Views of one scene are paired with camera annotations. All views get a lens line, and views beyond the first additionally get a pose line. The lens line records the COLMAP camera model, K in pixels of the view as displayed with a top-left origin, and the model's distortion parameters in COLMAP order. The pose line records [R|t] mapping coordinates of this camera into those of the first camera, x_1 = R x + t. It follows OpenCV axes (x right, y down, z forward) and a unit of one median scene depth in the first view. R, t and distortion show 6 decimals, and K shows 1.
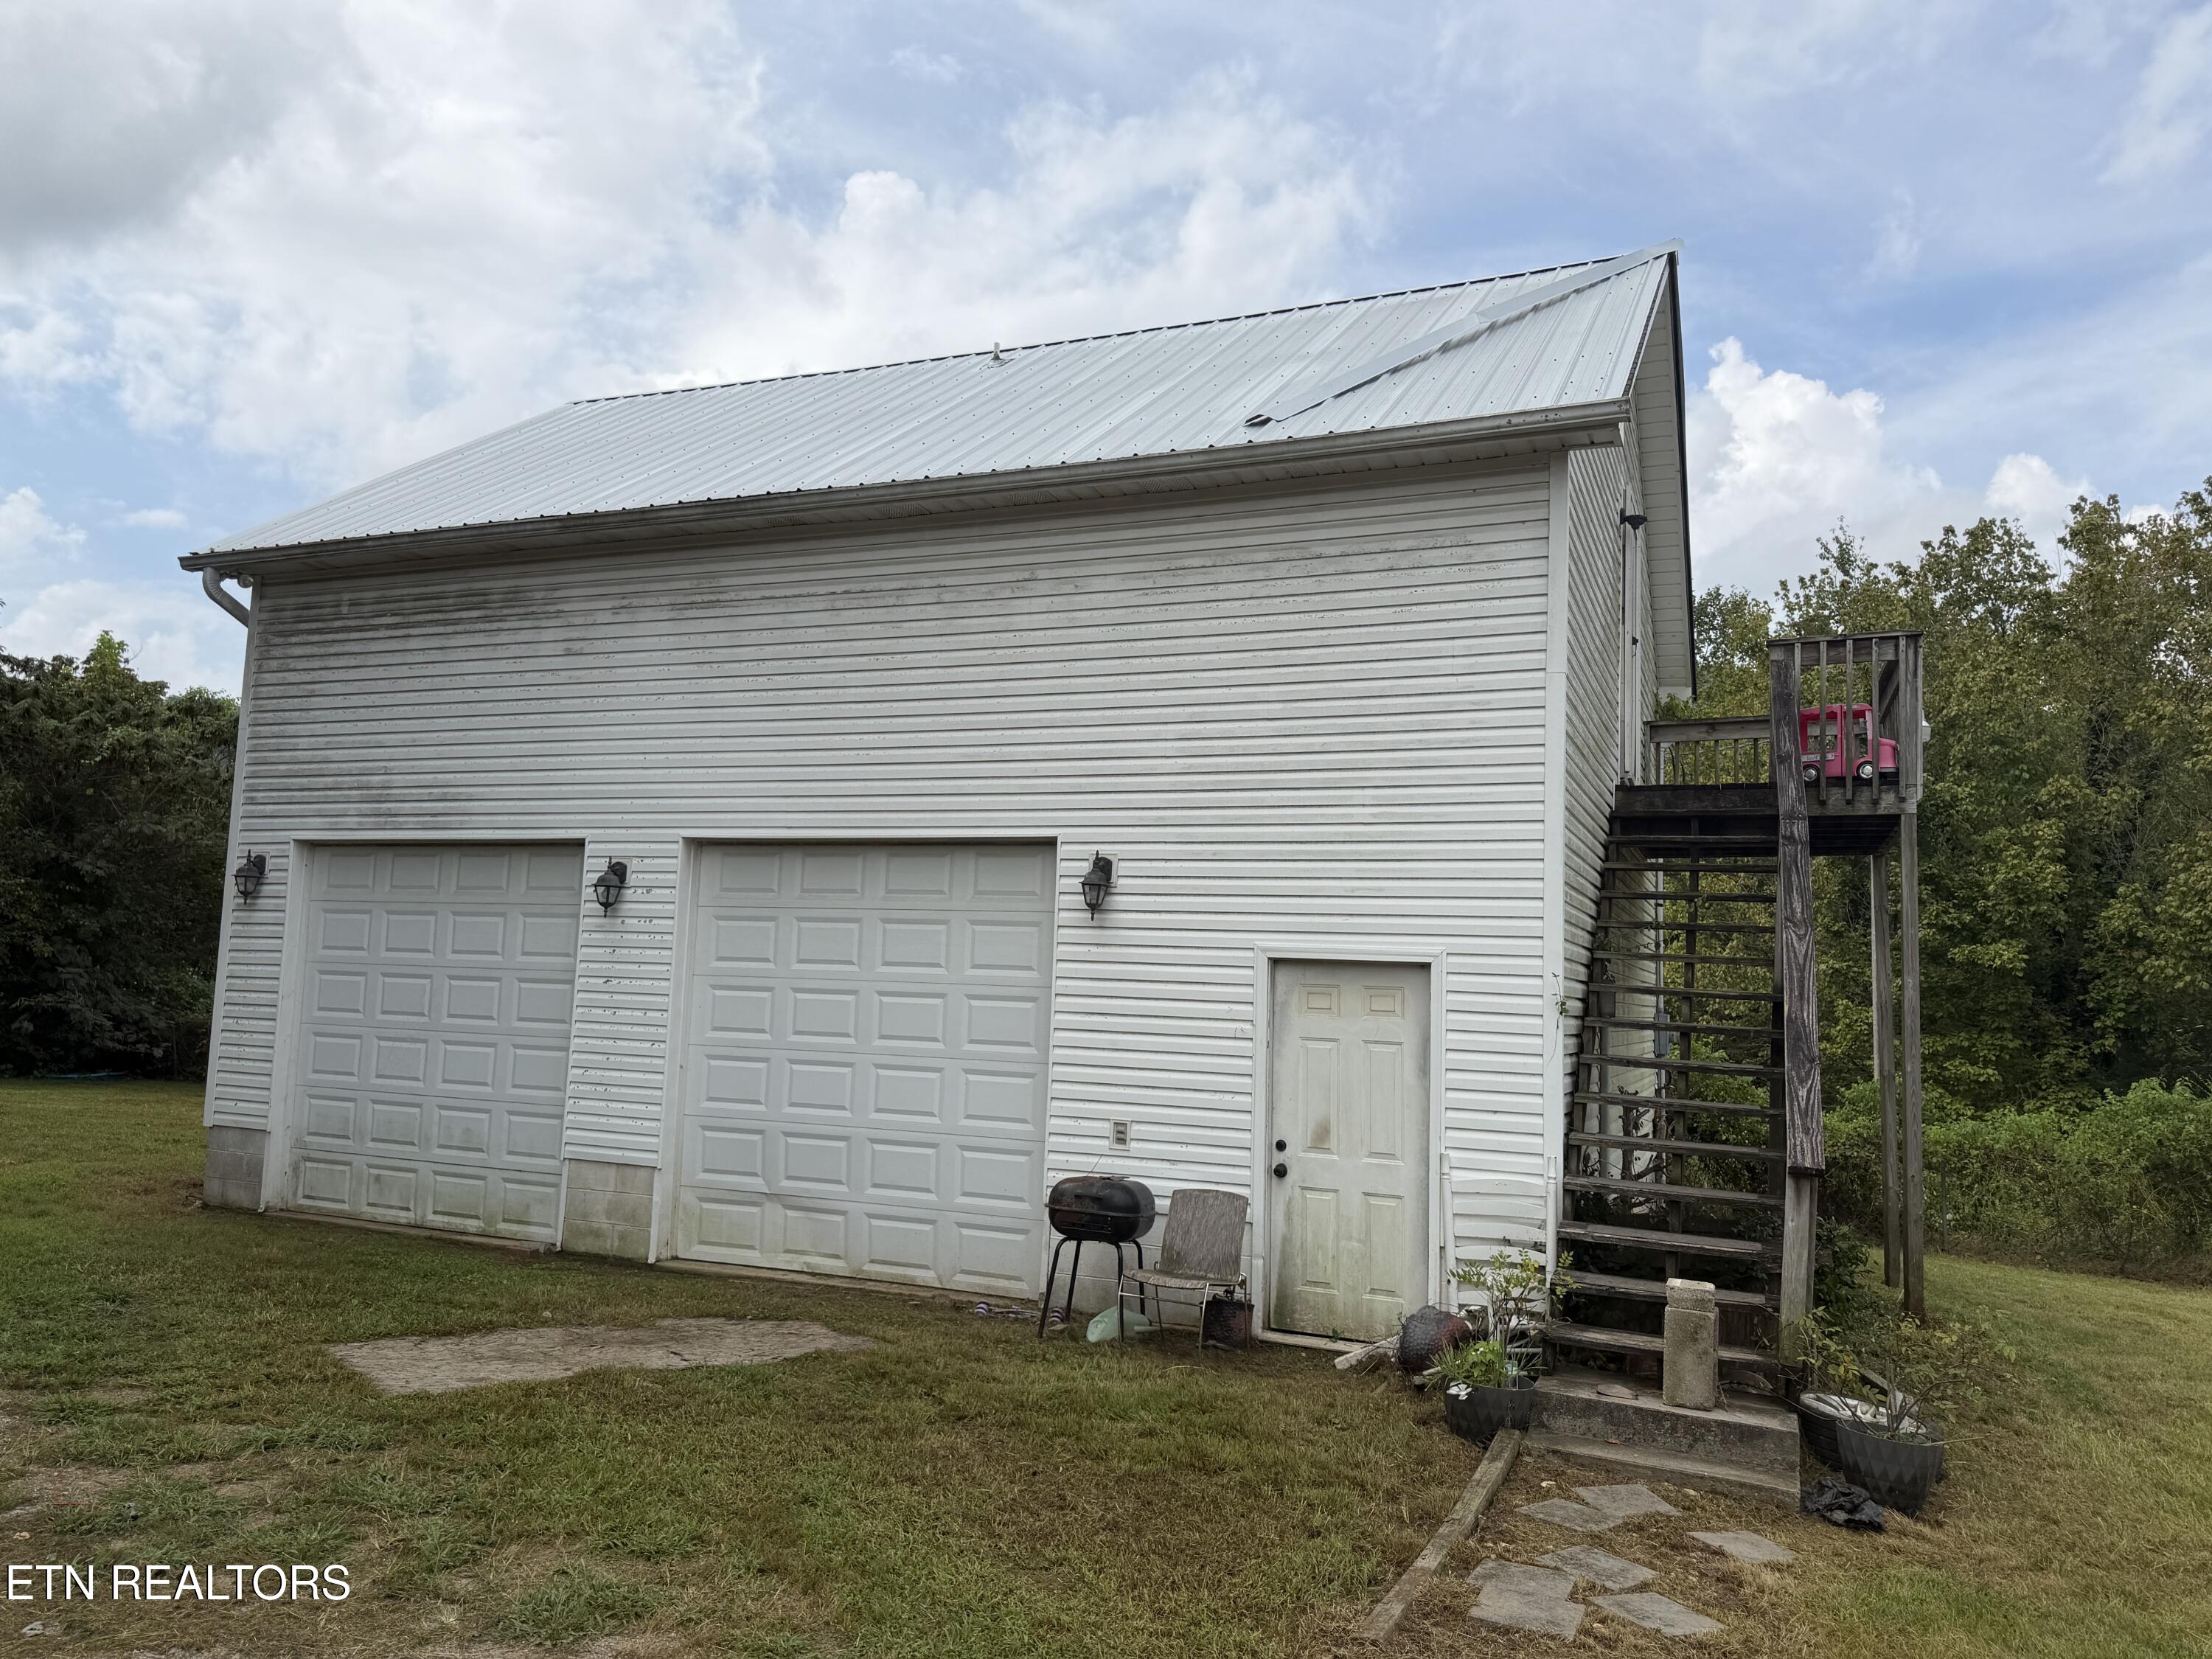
lens RADIAL K [[1576.4, 0, 1092.4], [0, 1576.4, 837.4], [0, 0, 1]] dist [0.015267, -0.005321]
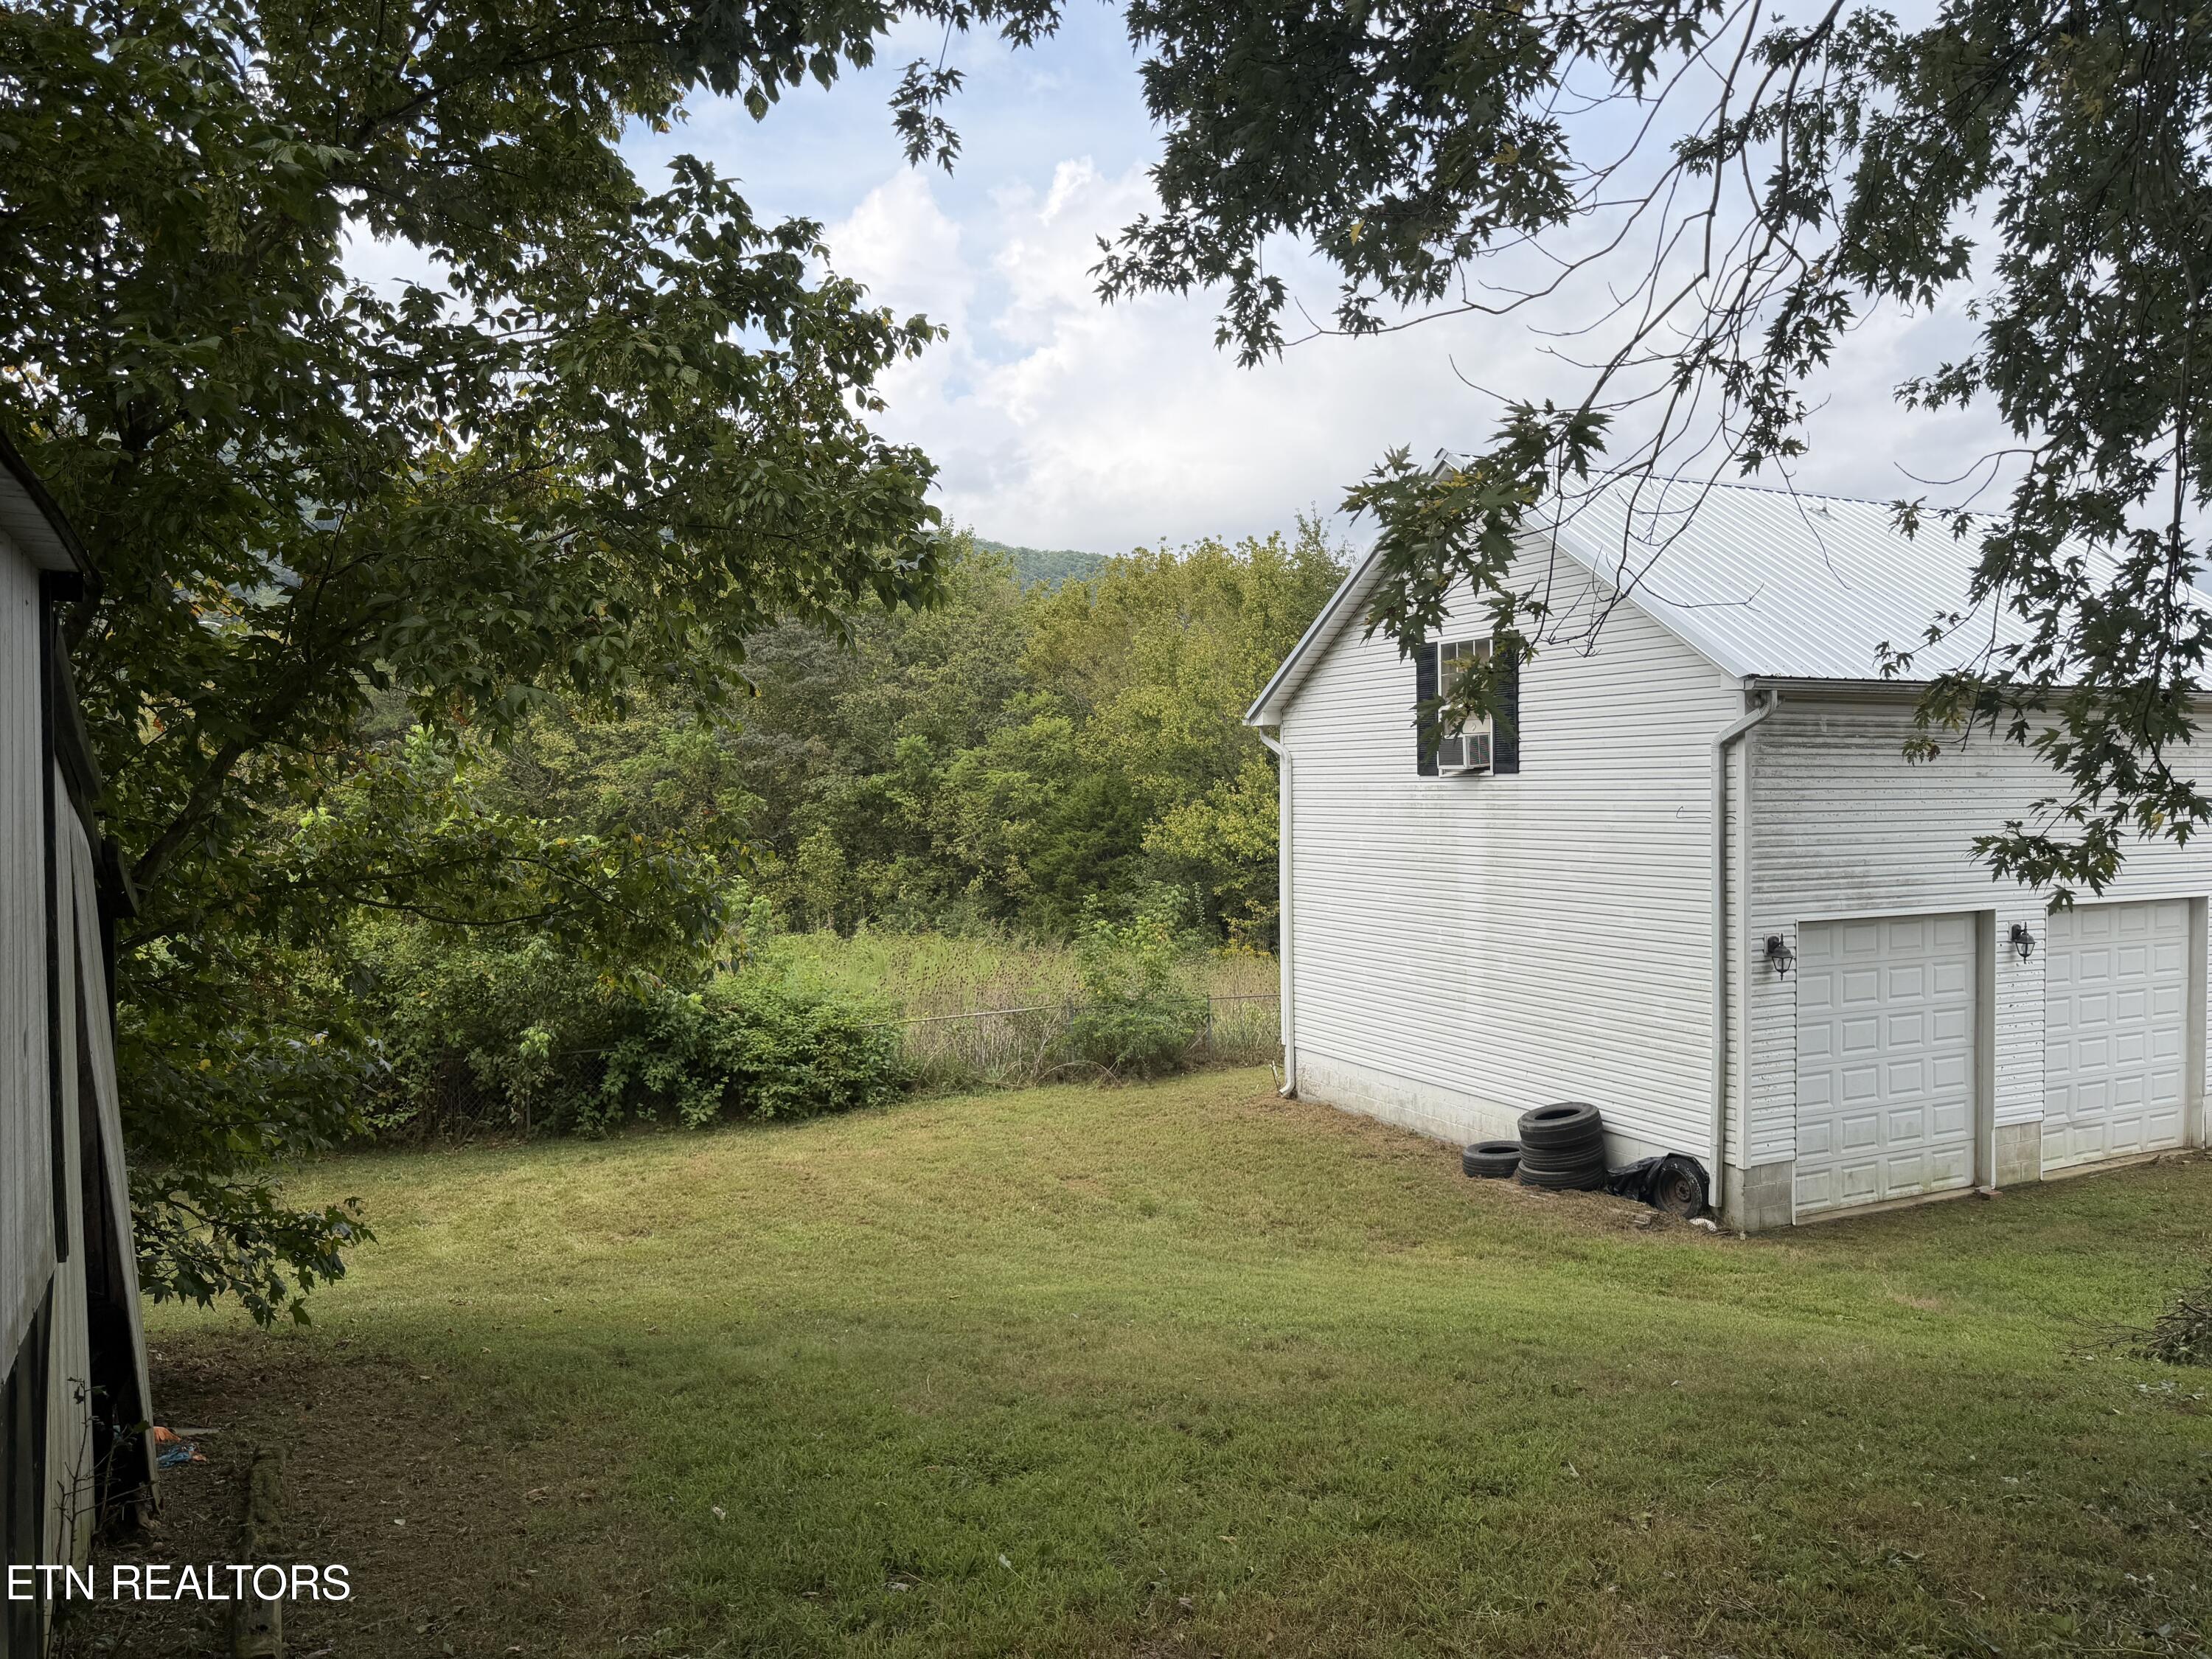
lens RADIAL K [[1576.4, 0, 1092.4], [0, 1576.4, 837.4], [0, 0, 1]] dist [0.015267, -0.005321]
pose [[0.635584, -0.072891, 0.768583, -1.765146], [-0.039528, 0.991155, 0.126687, -0.193553], [-0.771019, -0.110901, 0.627081, 0.670185]]
